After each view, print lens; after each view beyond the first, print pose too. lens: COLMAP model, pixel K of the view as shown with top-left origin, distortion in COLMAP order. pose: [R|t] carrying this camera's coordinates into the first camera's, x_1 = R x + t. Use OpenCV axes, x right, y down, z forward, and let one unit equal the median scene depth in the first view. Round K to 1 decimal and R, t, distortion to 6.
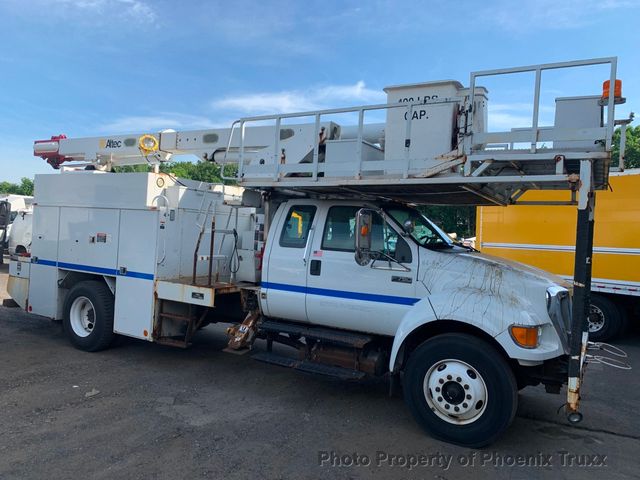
lens RADIAL K [[500.4, 0, 317.2], [0, 500.4, 228.7], [0, 0, 1]] dist [0.023100, -0.000327]
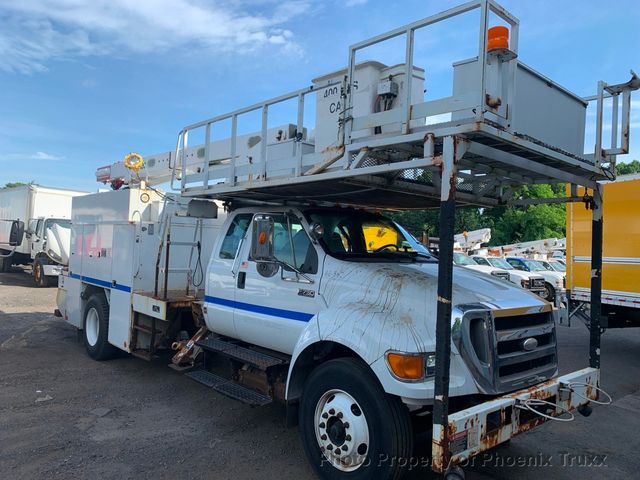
lens RADIAL K [[500.4, 0, 317.2], [0, 500.4, 228.7], [0, 0, 1]] dist [0.023100, -0.000327]
pose [[0.950732, -0.025239, -0.308985, 0.429324], [0.012273, 0.998963, -0.043835, 0.025893], [0.309771, 0.037884, 0.950056, 0.164770]]
